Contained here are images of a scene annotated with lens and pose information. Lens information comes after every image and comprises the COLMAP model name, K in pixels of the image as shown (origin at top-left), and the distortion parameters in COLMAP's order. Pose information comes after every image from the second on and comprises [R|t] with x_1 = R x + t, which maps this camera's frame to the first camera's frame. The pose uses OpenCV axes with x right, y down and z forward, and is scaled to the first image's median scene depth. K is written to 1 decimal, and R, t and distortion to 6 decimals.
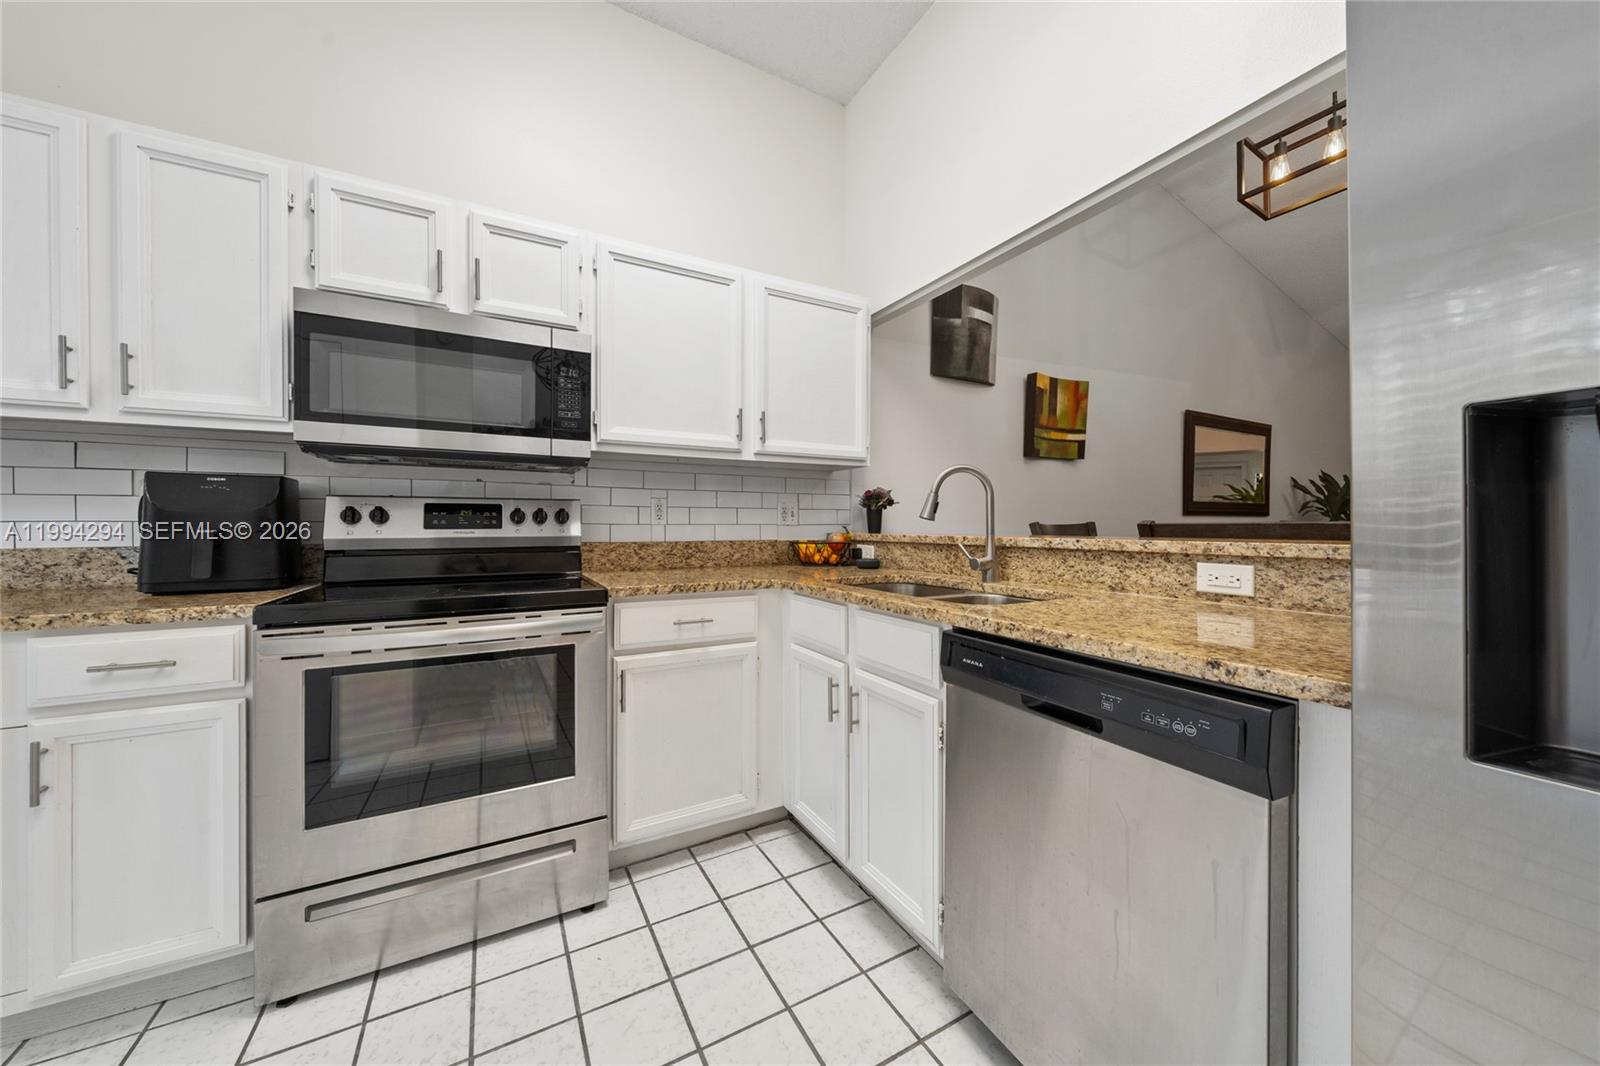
lens RADIAL K [[553.7, 0, 805.1], [0, 553.7, 527.2], [0, 0, 1]] dist [-0.000916, -0.000004]
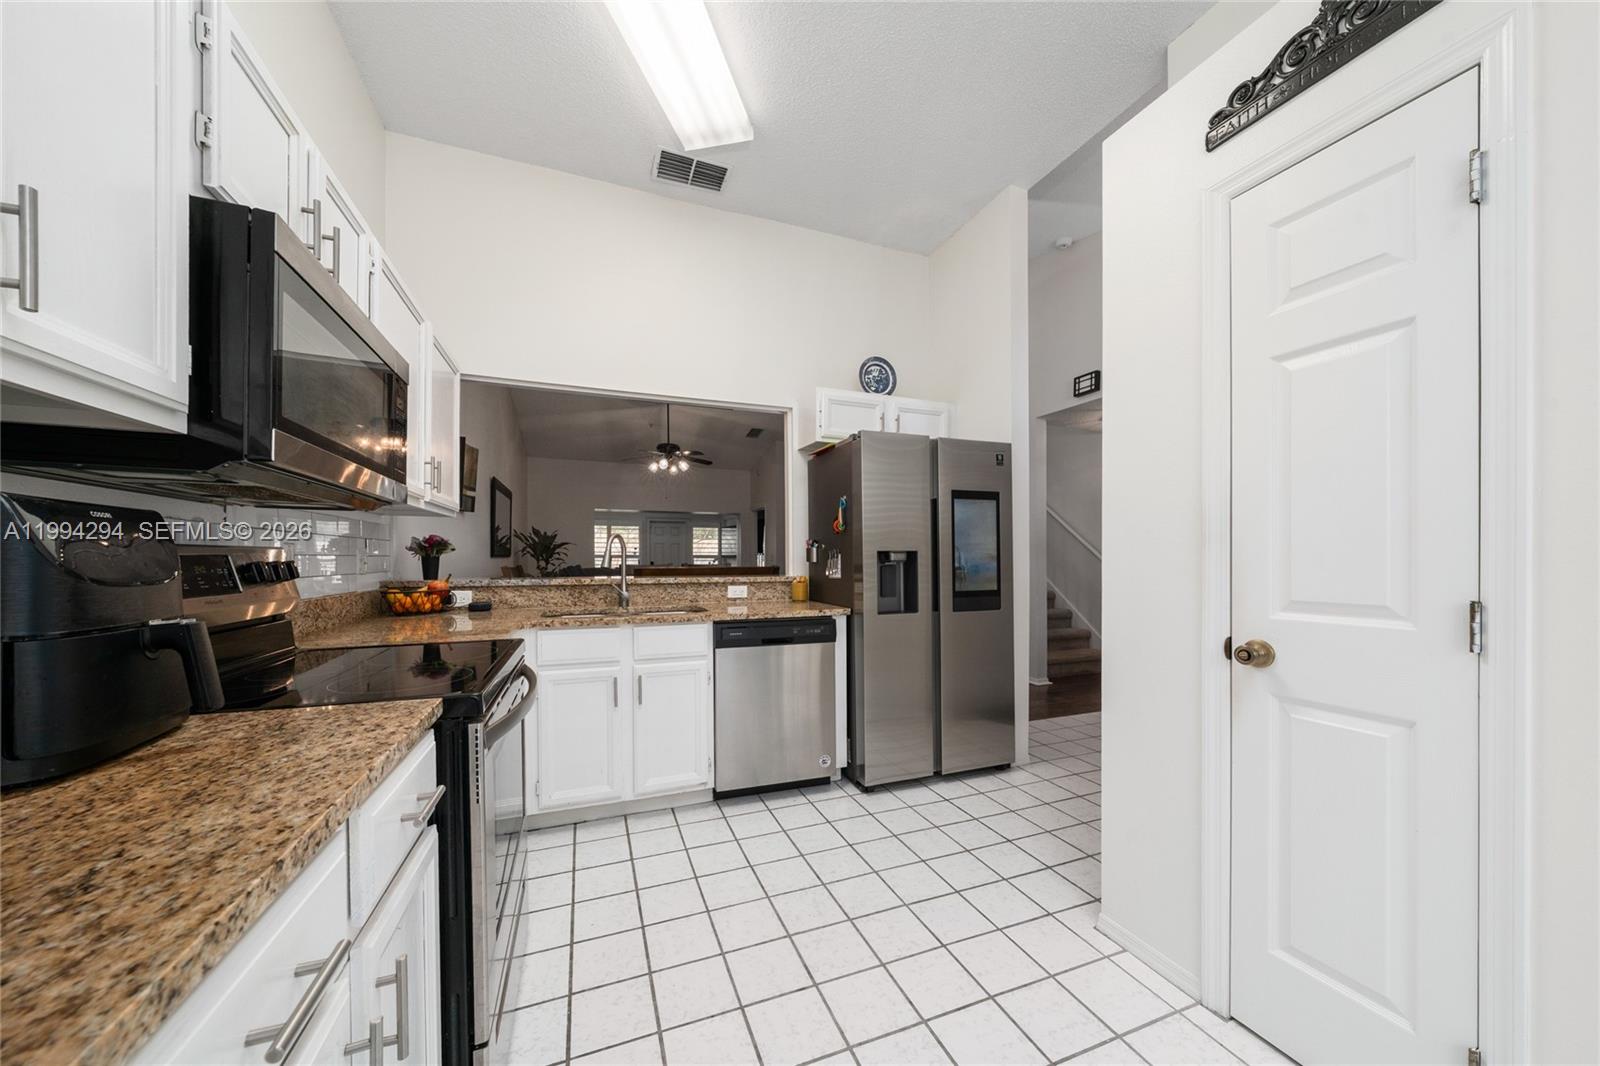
lens RADIAL K [[545.5, 0, 794.9], [0, 545.5, 560.2], [0, 0, 1]] dist [-0.000202, 0.000039]
pose [[0.141364, -0.002514, 0.989955, -1.210077], [0.002326, 0.999995, 0.002207, -0.039547], [-0.989955, 0.001991, 0.141369, 0.289918]]
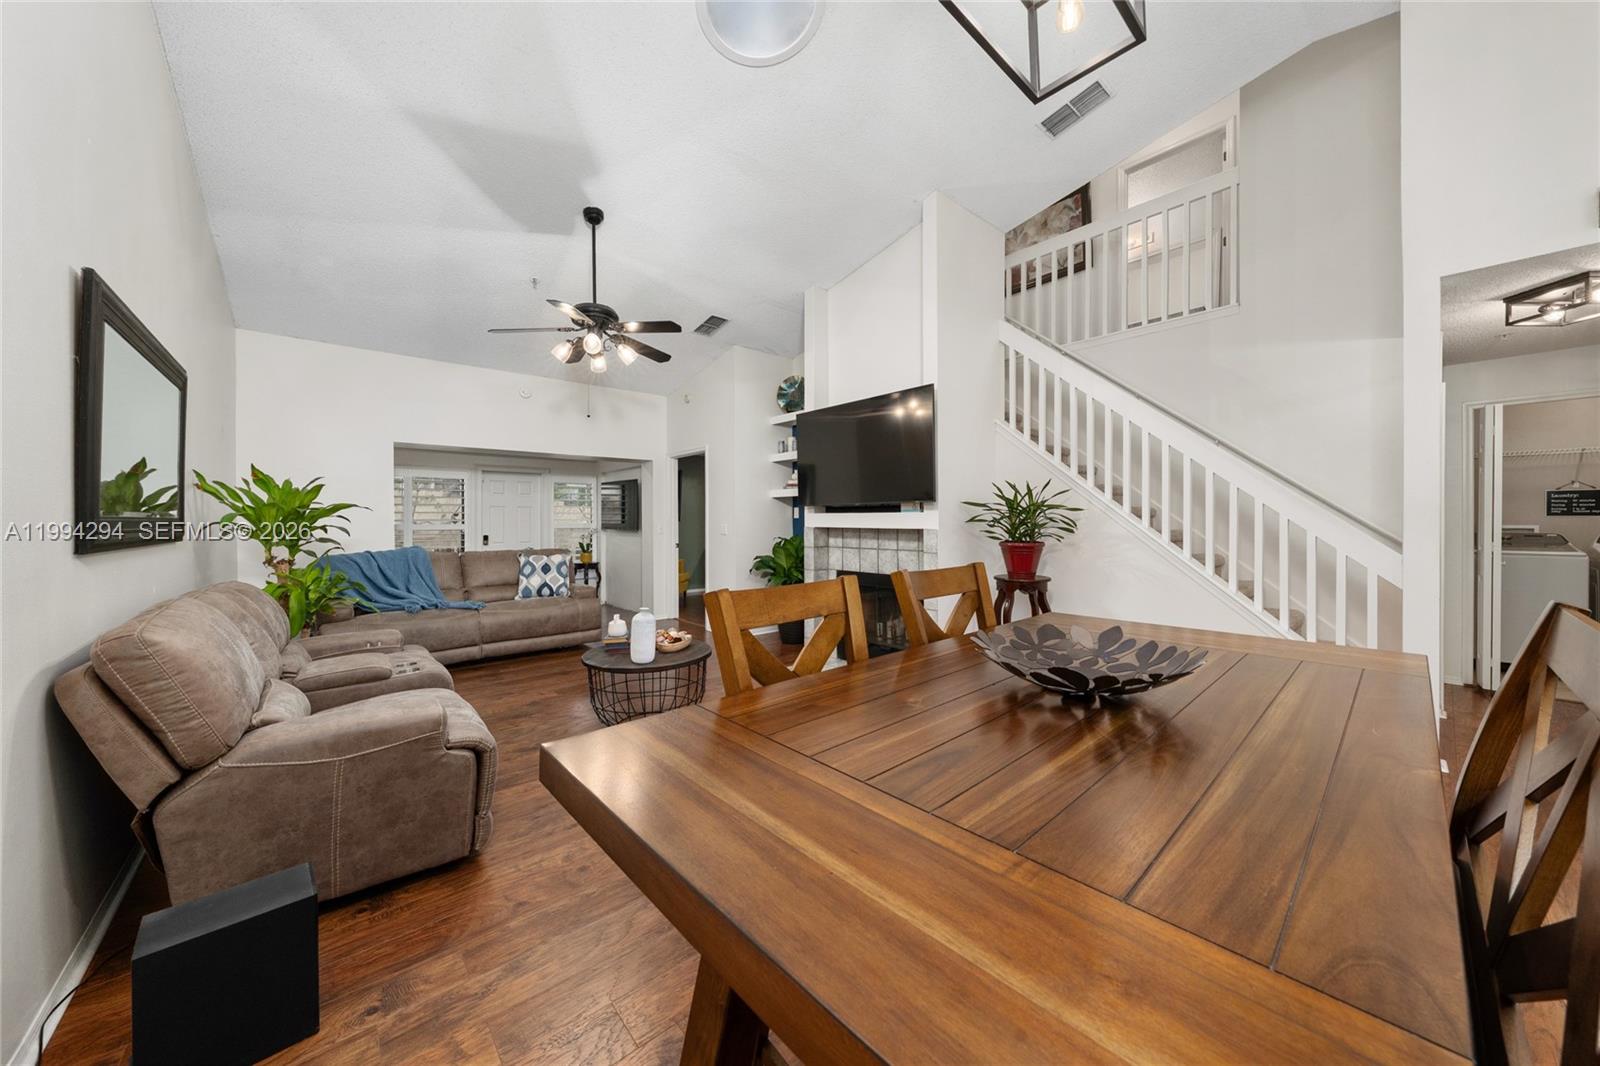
lens RADIAL K [[555.1, 0, 790.1], [0, 555.1, 531.3], [0, 0, 1]] dist [-0.006477, 0.000086]
pose [[-0.187675, -0.016675, 0.982090, 0.607309], [0.008541, 0.999790, 0.018608, -0.102052], [-0.982194, 0.011880, -0.187493, 1.526409]]
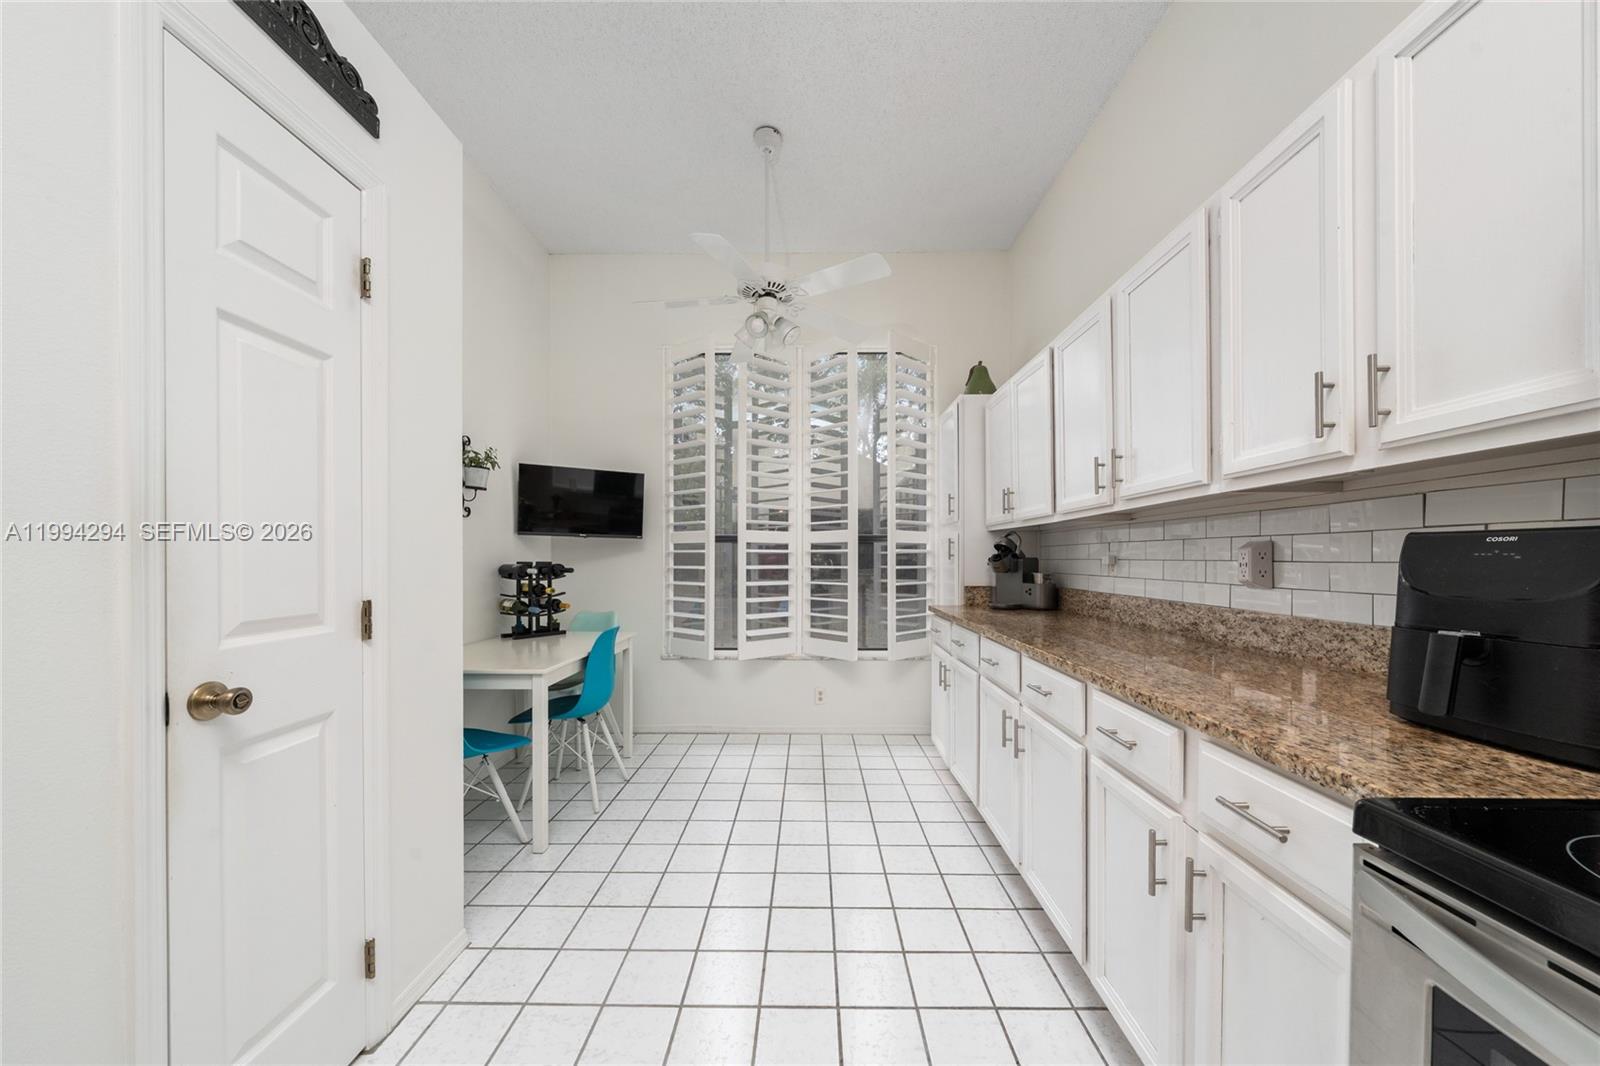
lens RADIAL K [[555.3, 0, 804.9], [0, 555.3, 559.7], [0, 0, 1]] dist [-0.000699, 0.000001]
pose [[-0.495071, 0.003496, -0.868846, -0.200037], [-0.003775, 0.999974, 0.006175, -0.056424], [0.868845, 0.006337, -0.495044, 0.561622]]
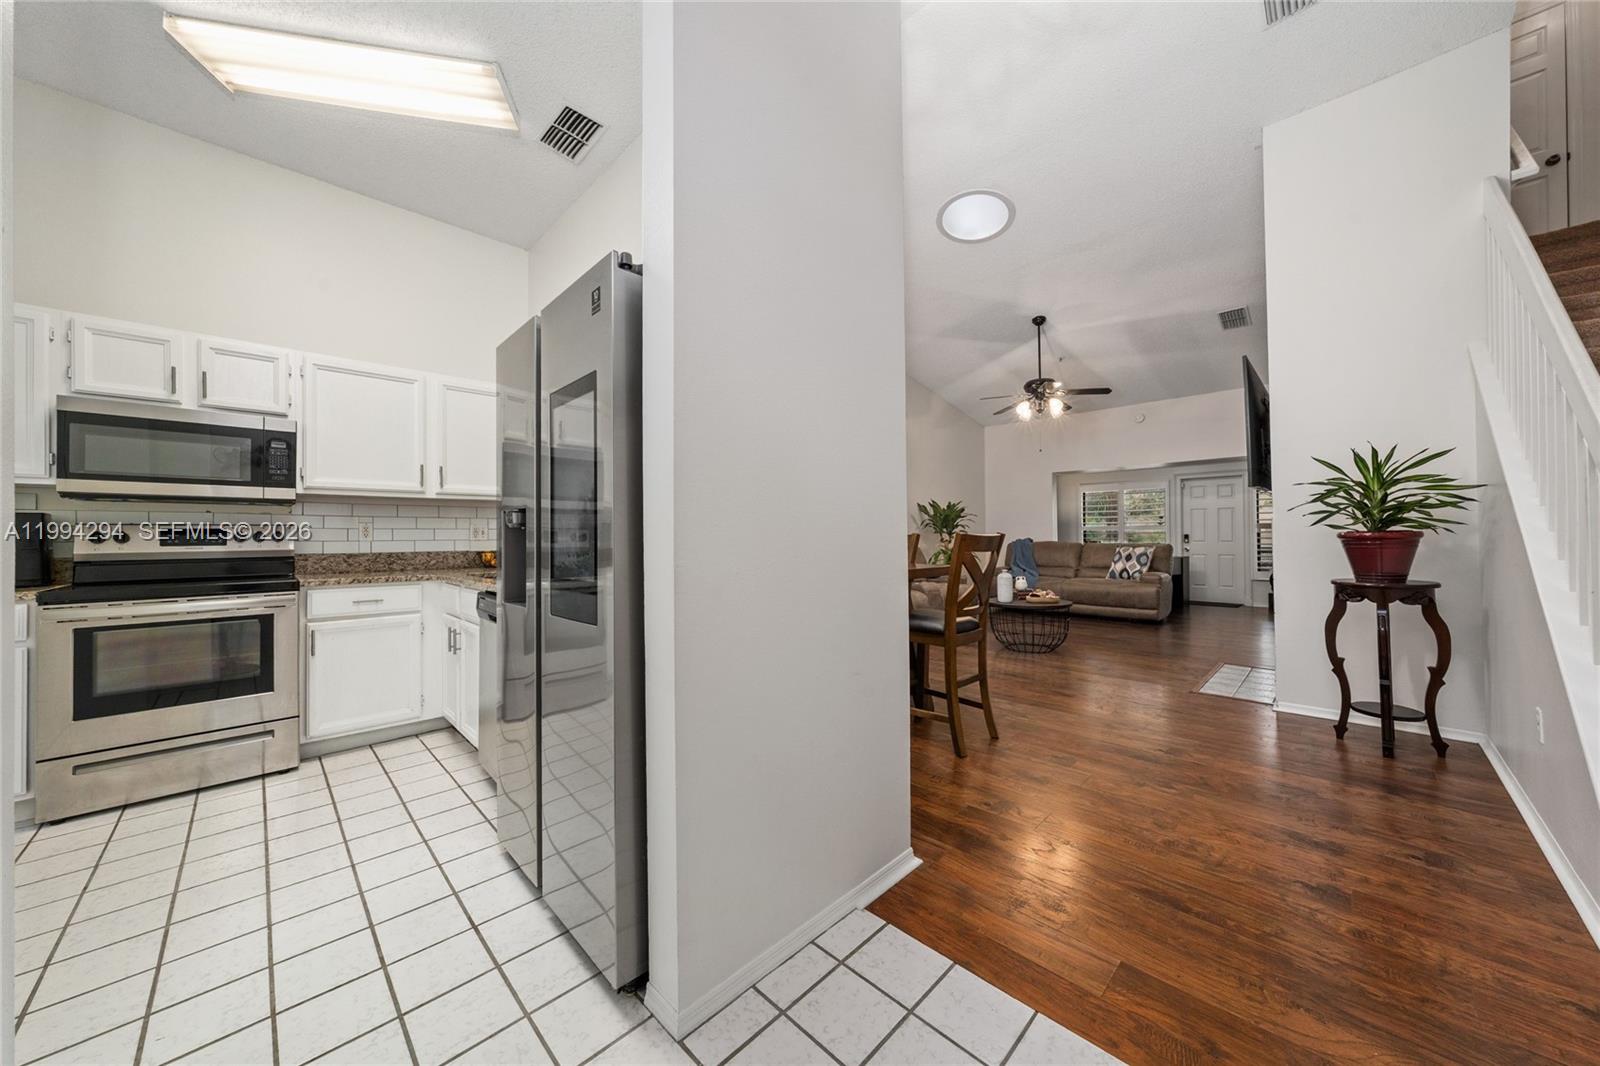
lens RADIAL K [[546.7, 0, 795.6], [0, 546.7, 531.0], [0, 0, 1]] dist [-0.001323, 0.000156]
pose [[0.964910, -0.004887, 0.262537, 0.594230], [0.008587, 0.999879, -0.012950, -0.004260], [-0.262442, 0.014750, 0.964835, -0.892142]]
